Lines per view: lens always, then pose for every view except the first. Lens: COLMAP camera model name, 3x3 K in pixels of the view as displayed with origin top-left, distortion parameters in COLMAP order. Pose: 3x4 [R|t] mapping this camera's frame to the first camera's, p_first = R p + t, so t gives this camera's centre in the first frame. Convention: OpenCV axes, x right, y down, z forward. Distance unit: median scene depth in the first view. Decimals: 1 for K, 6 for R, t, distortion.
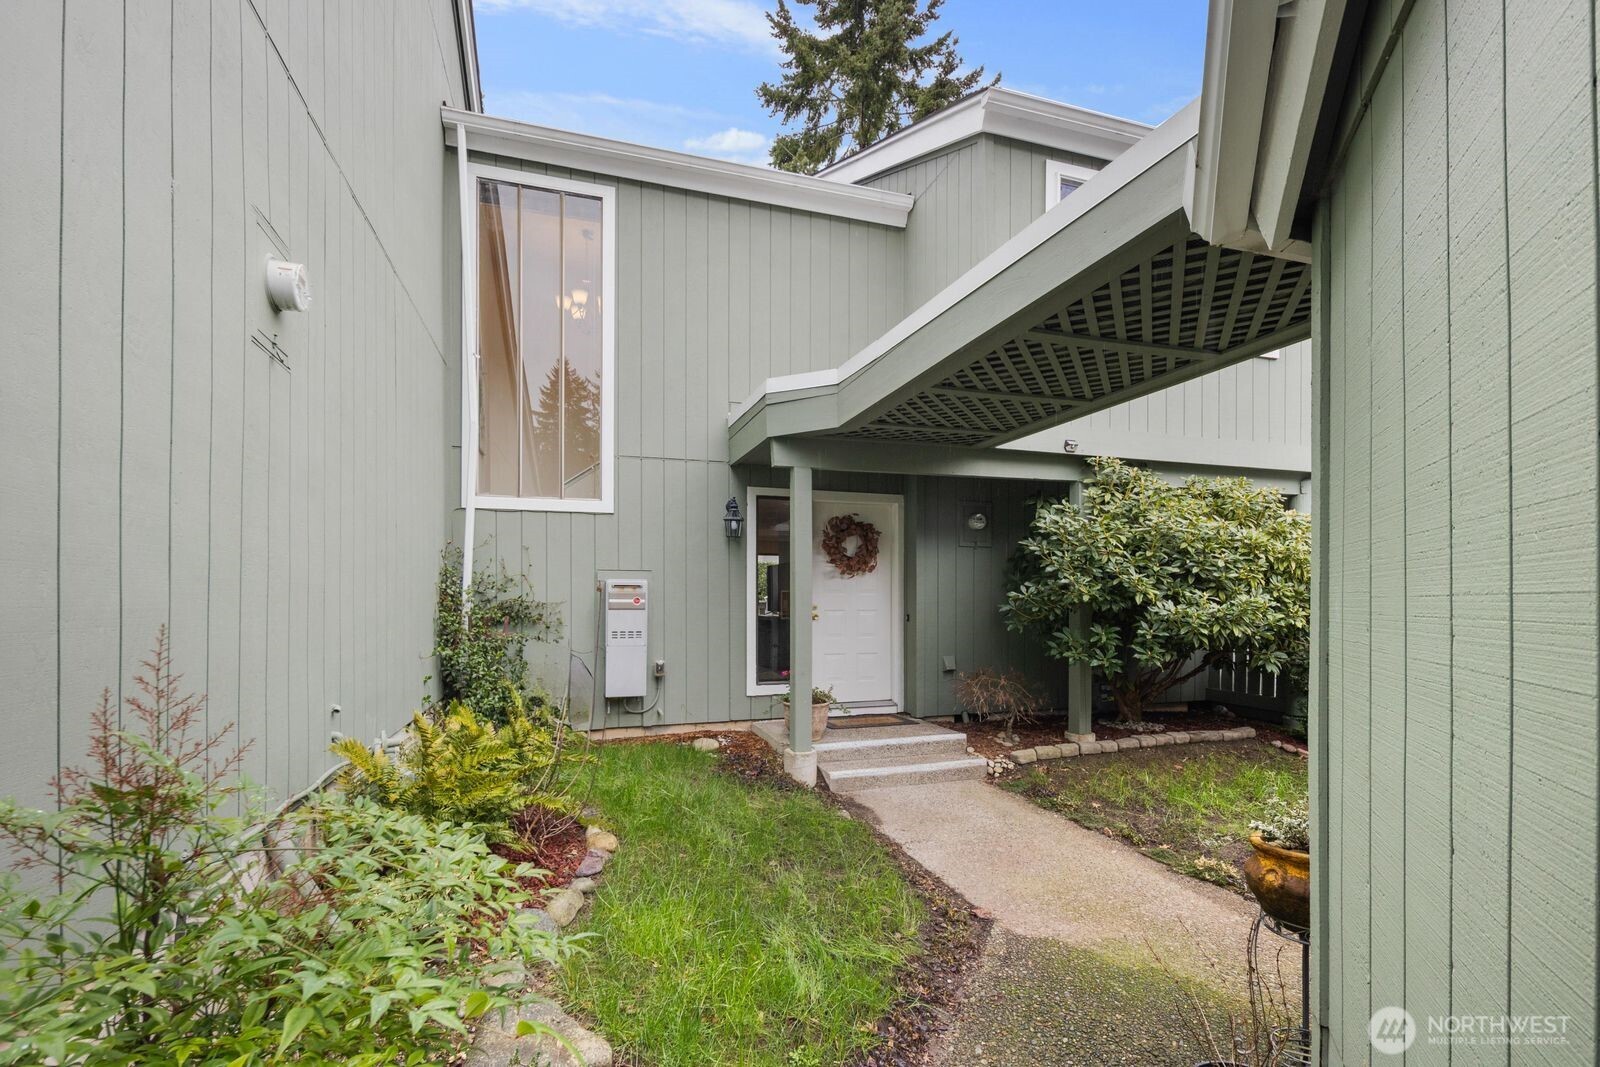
lens RADIAL K [[740.3, 0, 796.0], [0, 740.3, 572.4], [0, 0, 1]] dist [0.000089, -0.000124]
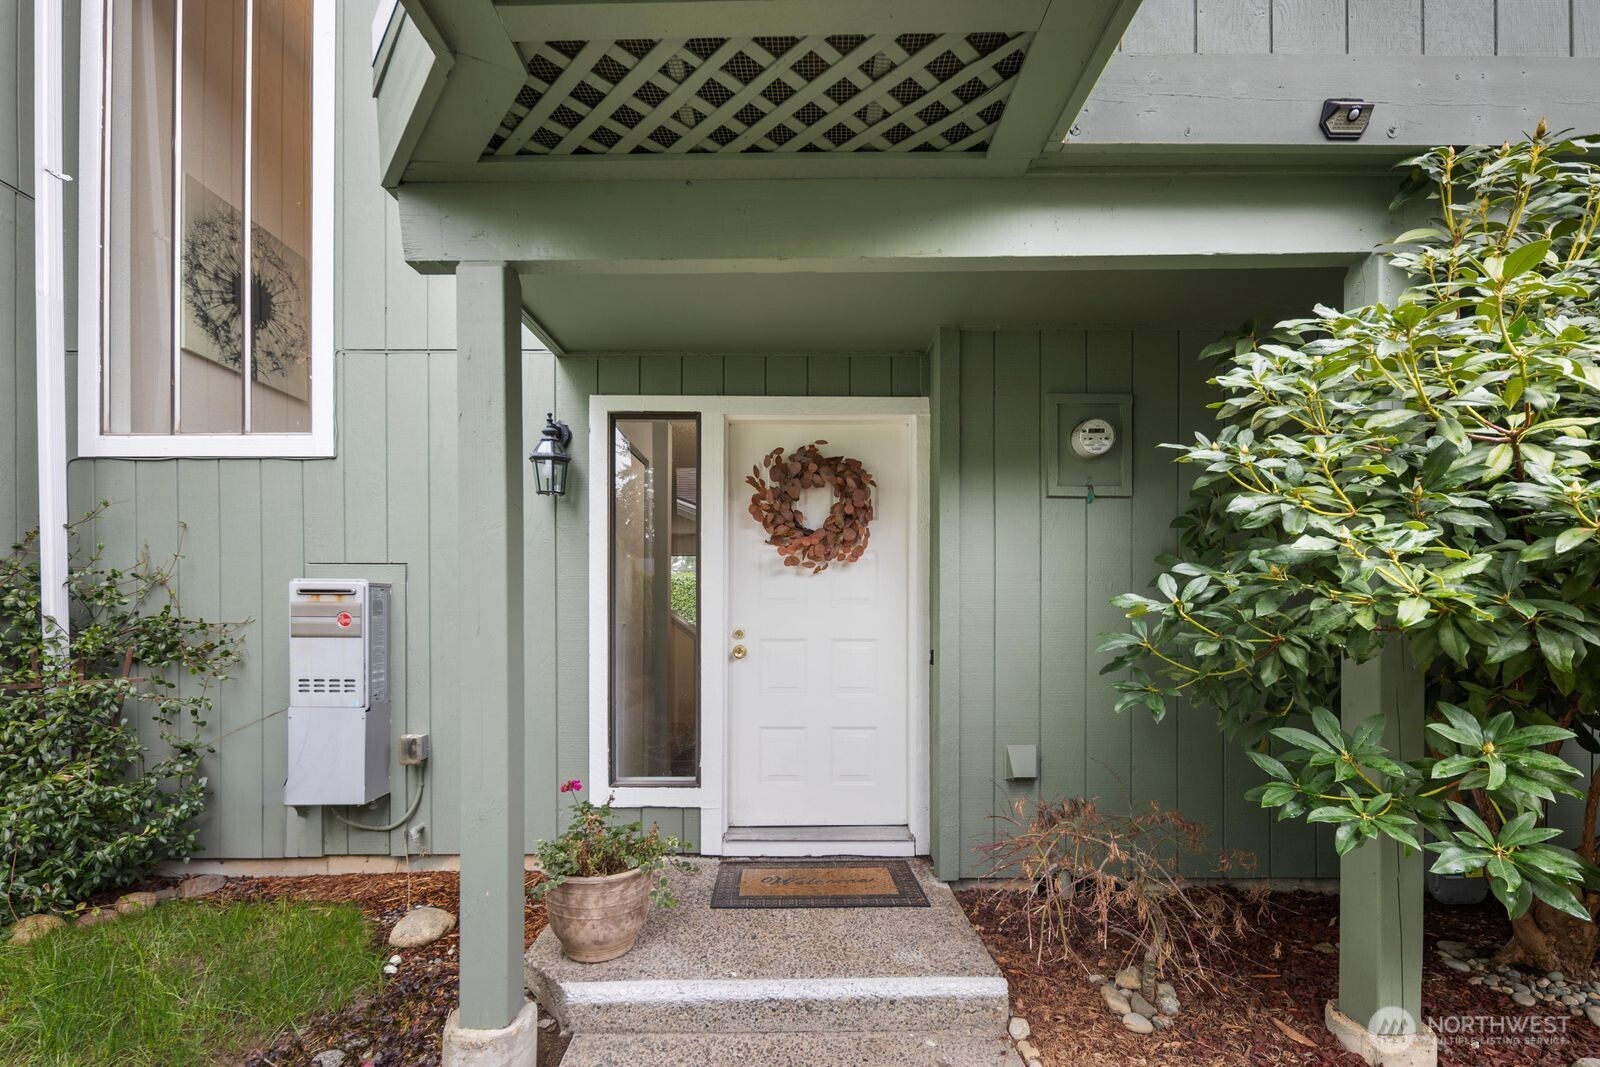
lens RADIAL K [[706.1, 0, 800.7], [0, 706.1, 602.7], [0, 0, 1]] dist [0.000447, -0.000118]
pose [[0.950564, -0.006481, -0.310461, 0.240603], [0.010981, 0.999858, 0.012749, 0.023701], [0.310334, -0.015528, 0.950501, 0.633678]]
